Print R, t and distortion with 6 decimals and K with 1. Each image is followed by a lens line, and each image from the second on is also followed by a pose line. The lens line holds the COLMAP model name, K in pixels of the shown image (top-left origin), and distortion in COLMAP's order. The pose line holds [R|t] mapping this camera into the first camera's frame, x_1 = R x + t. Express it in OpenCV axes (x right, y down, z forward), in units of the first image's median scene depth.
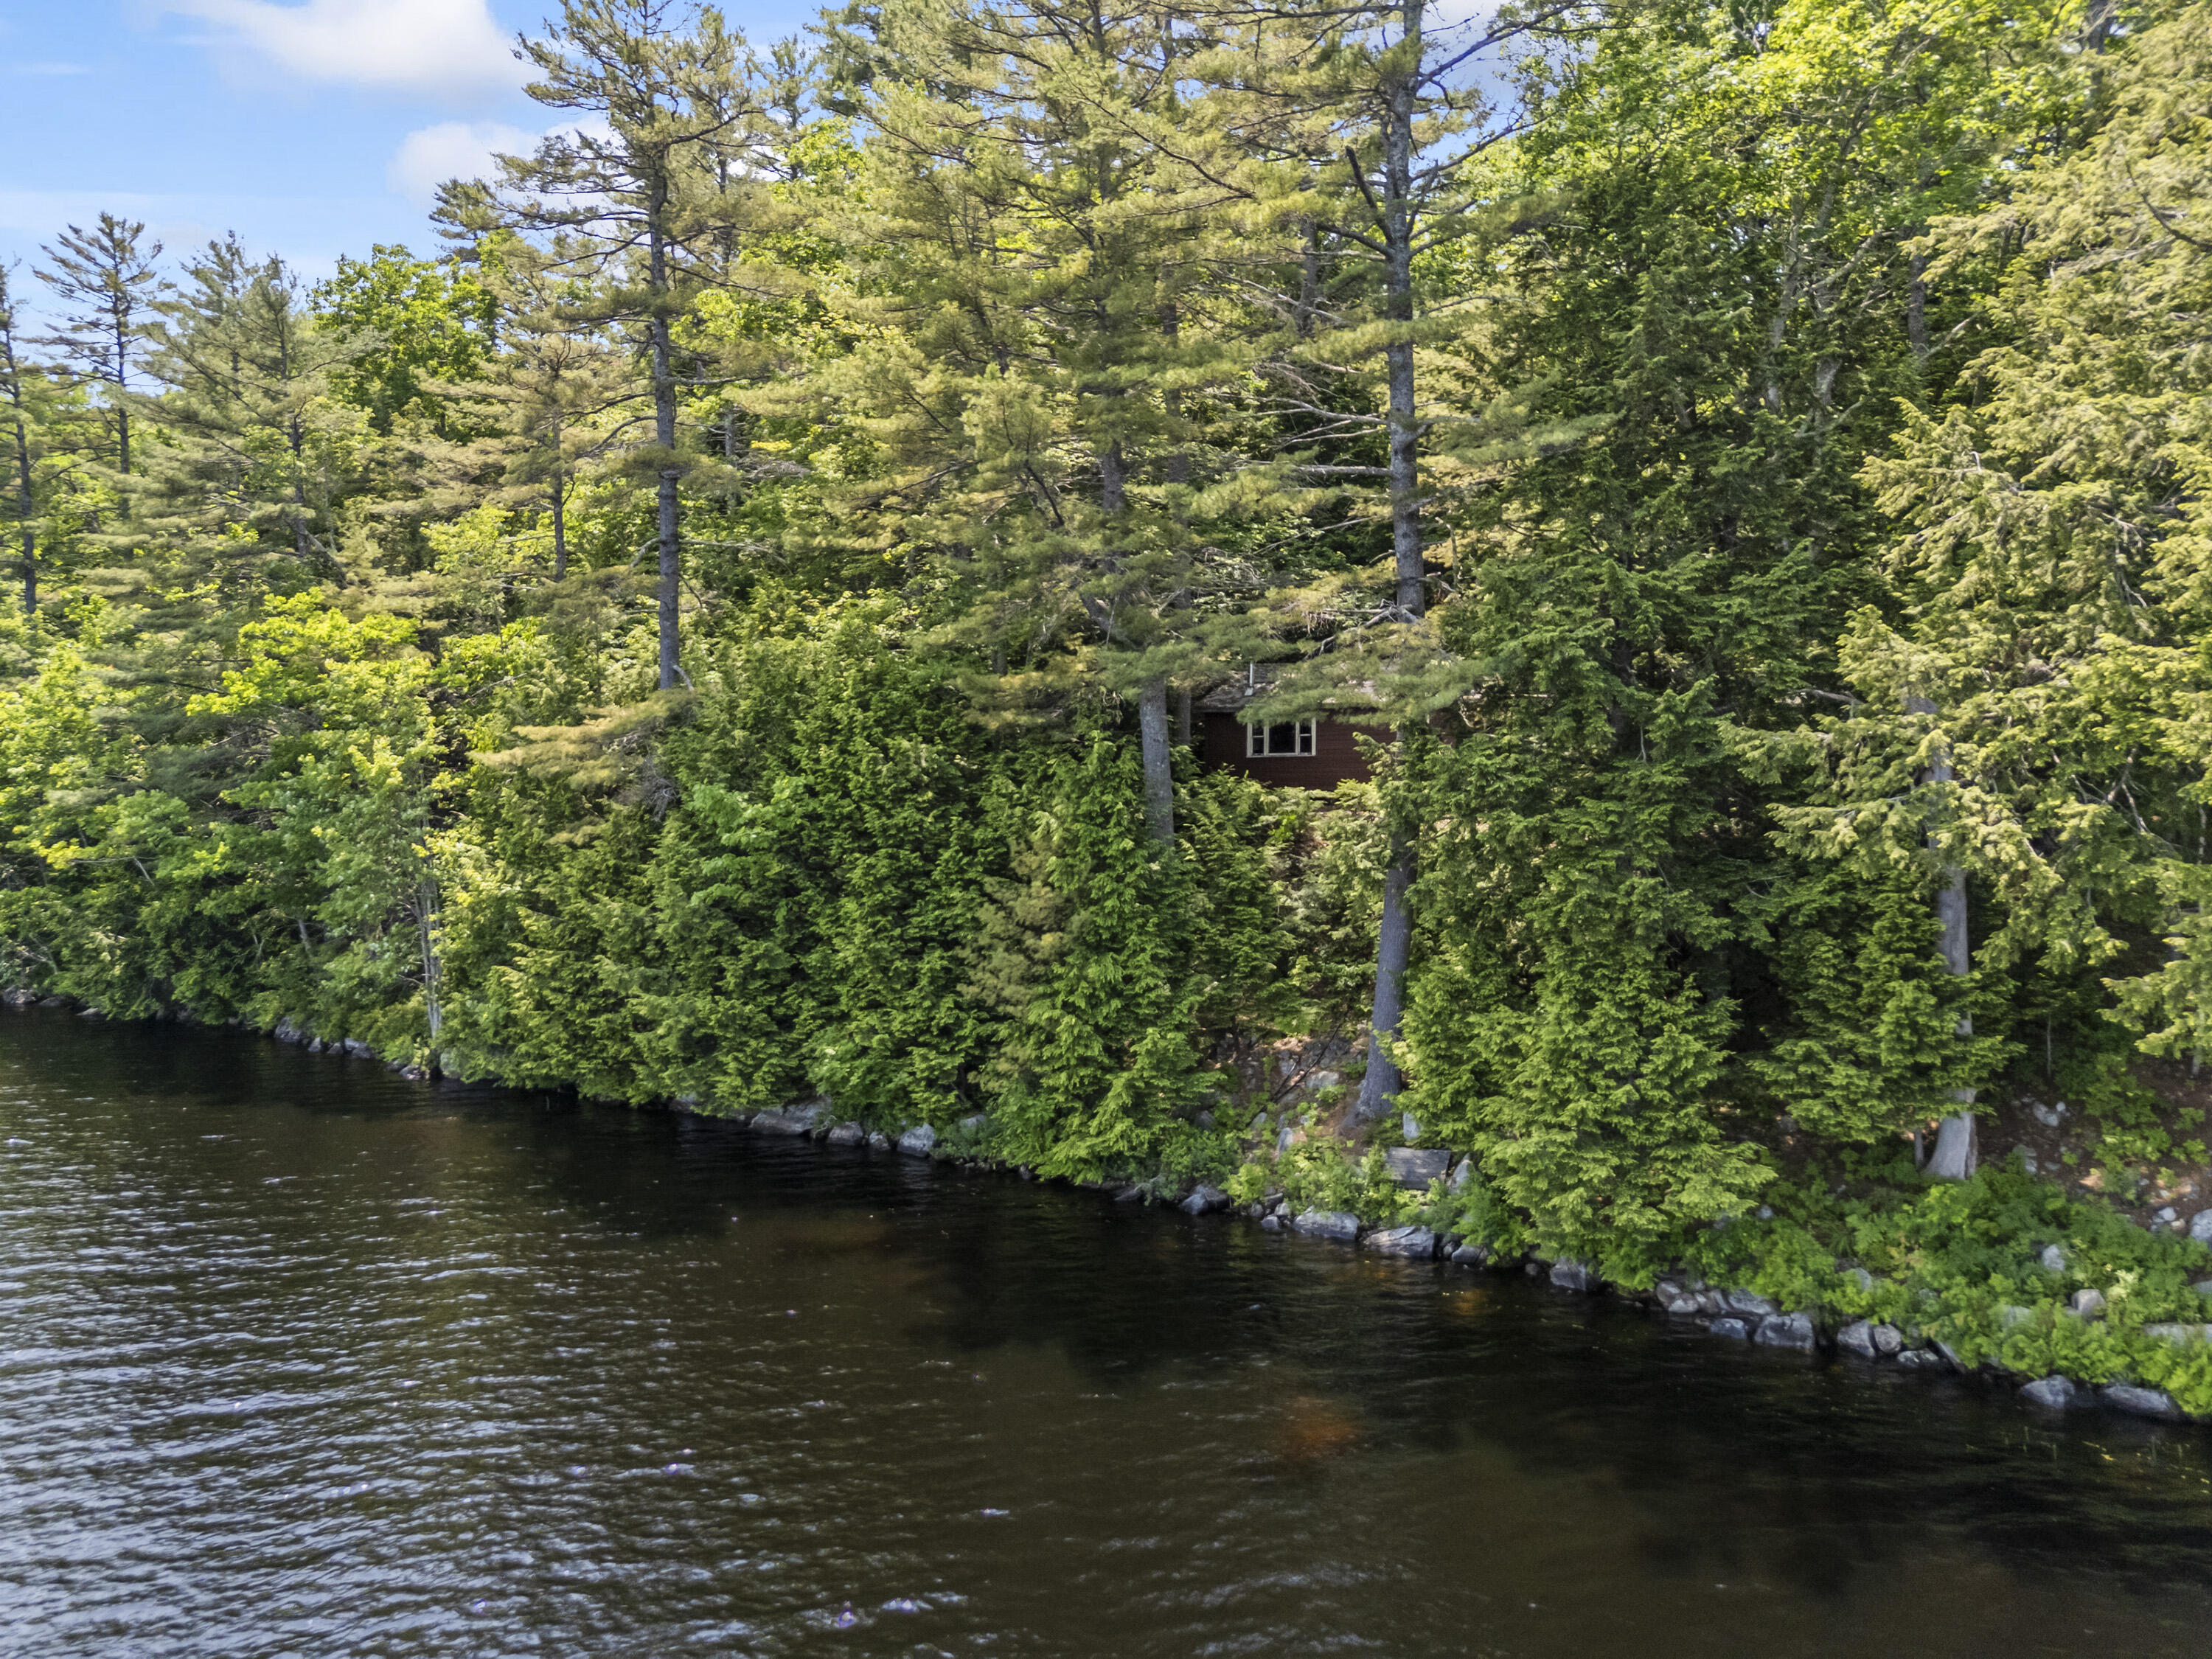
lens RADIAL K [[1657.7, 0, 1116.0], [0, 1657.7, 825.8], [0, 0, 1]] dist [0.064272, -0.026670]
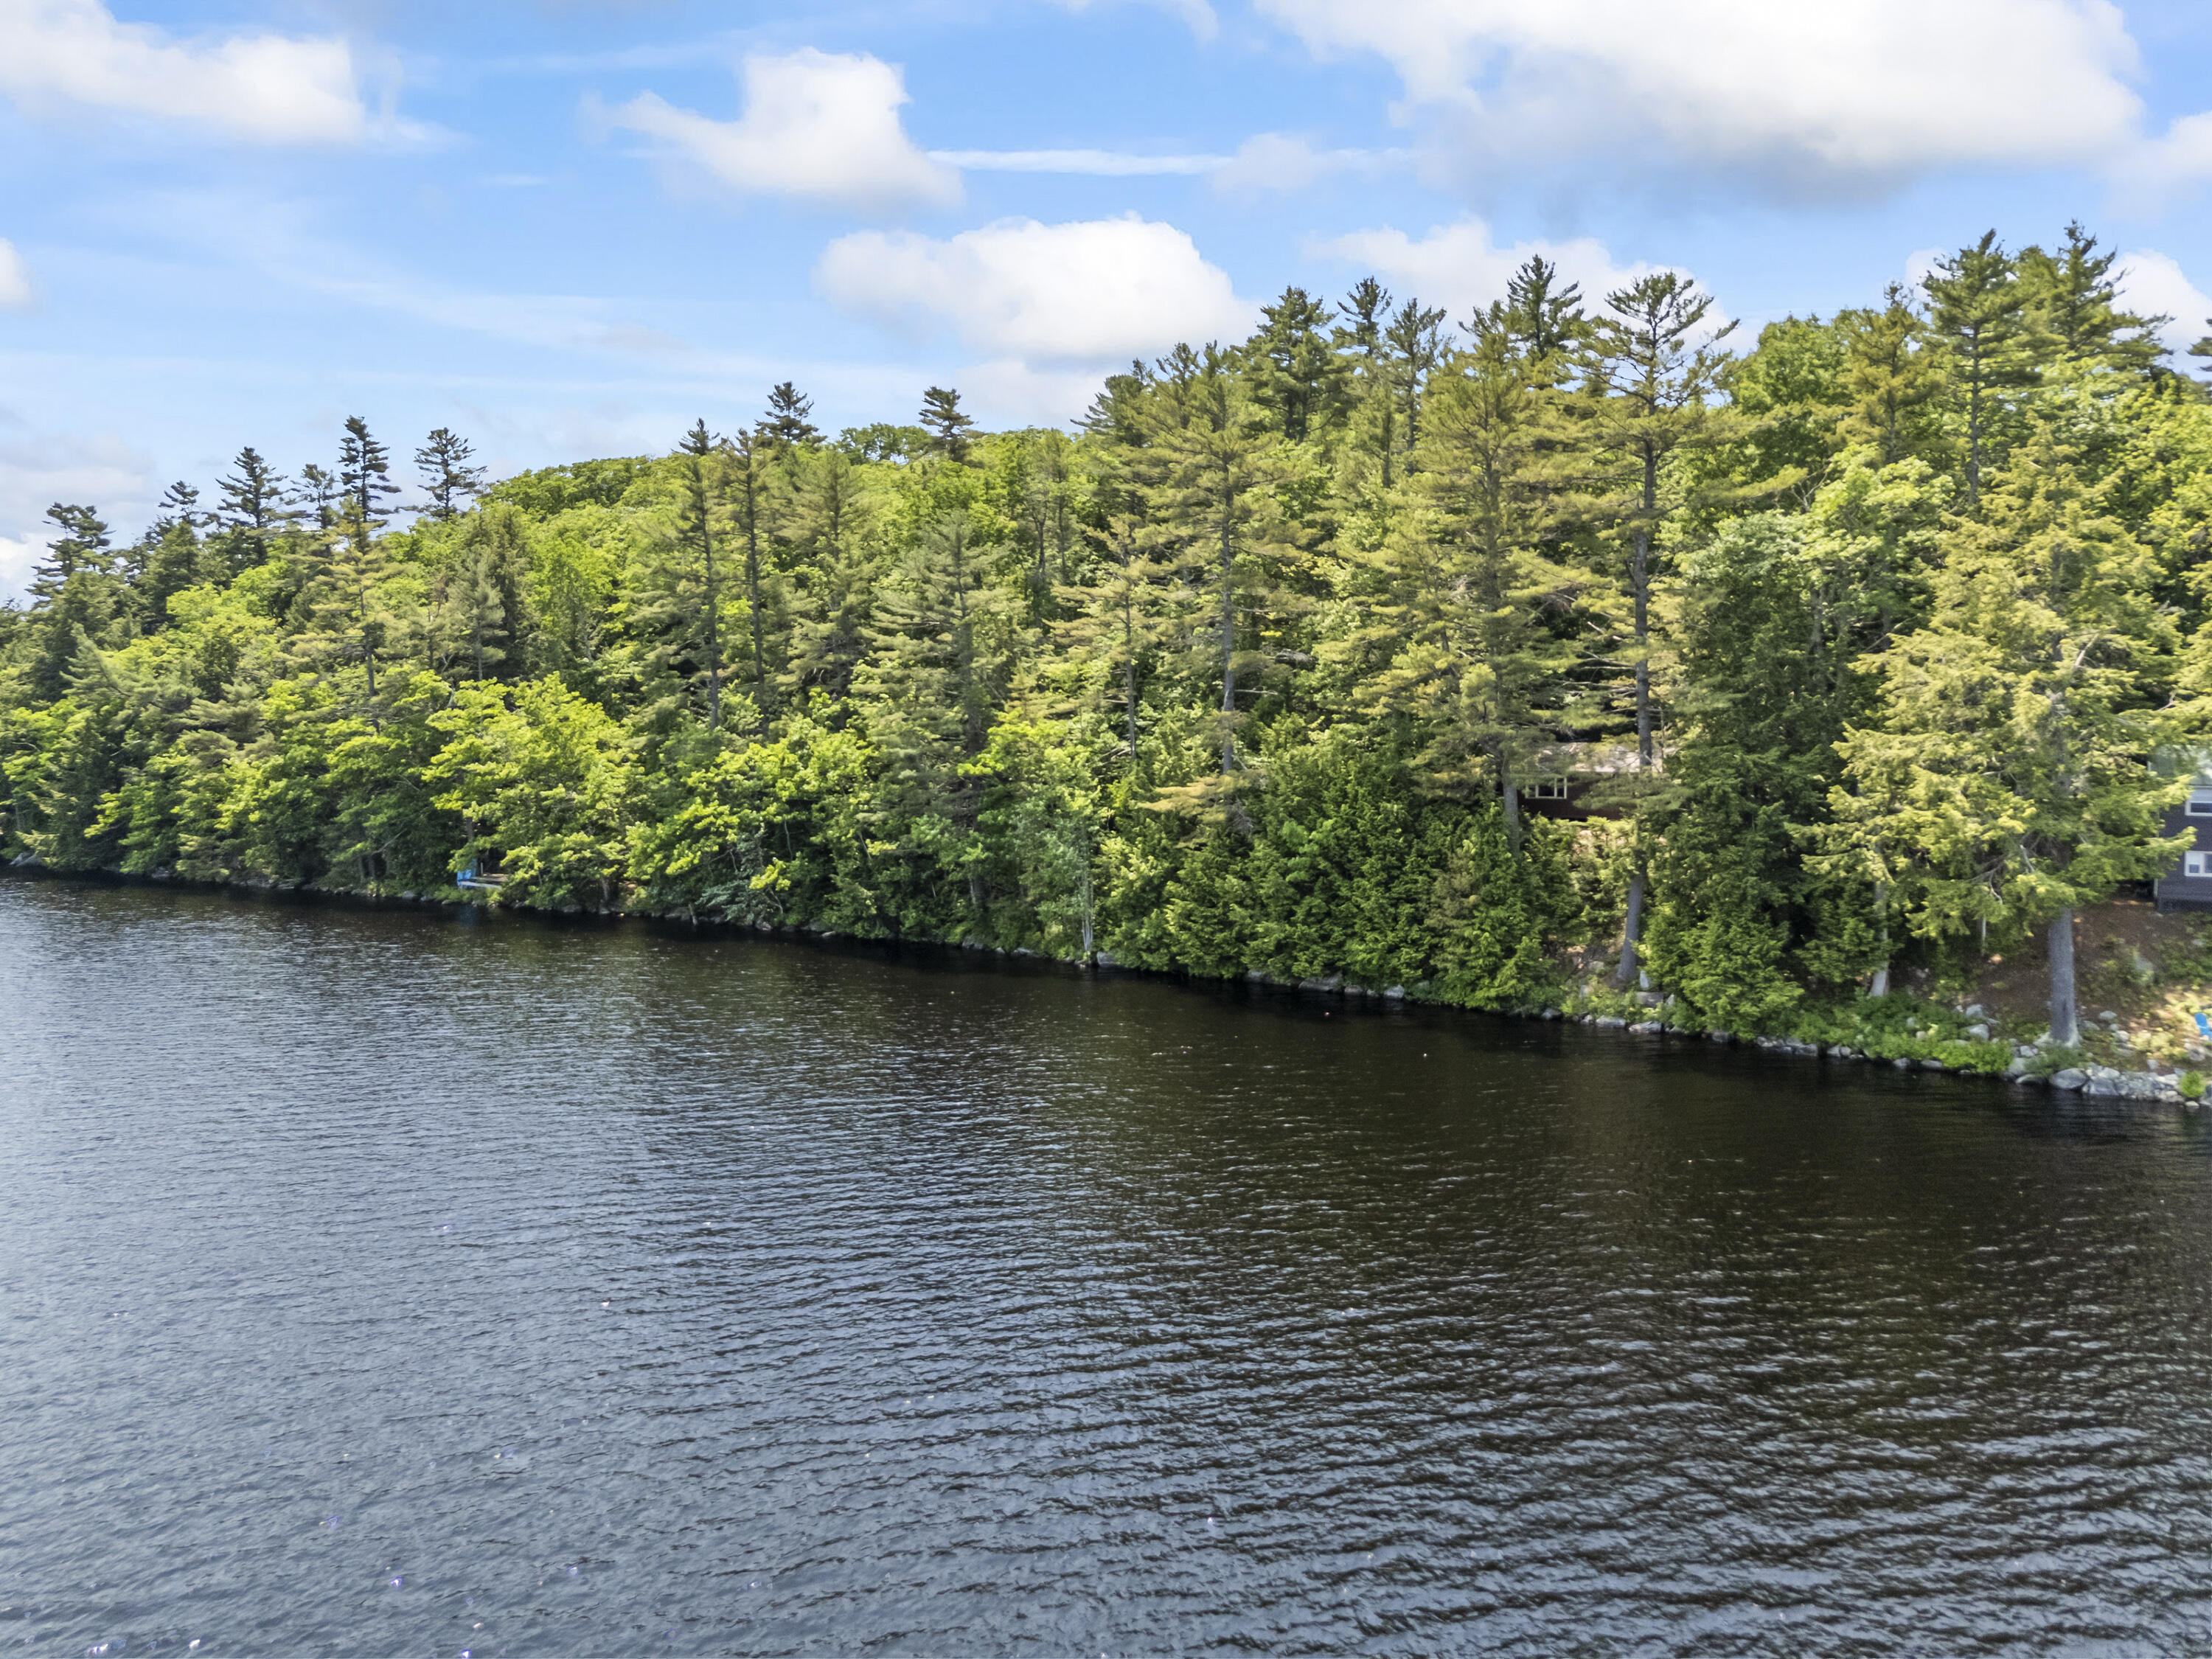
lens RADIAL K [[1657.7, 0, 1096.9], [0, 1657.7, 822.0], [0, 0, 1]] dist [0.064272, -0.026670]
pose [[0.998451, 0.002750, -0.055567, -0.412320], [-0.001192, 0.999606, 0.028058, -0.094053], [0.055622, -0.027949, 0.998061, -1.216218]]
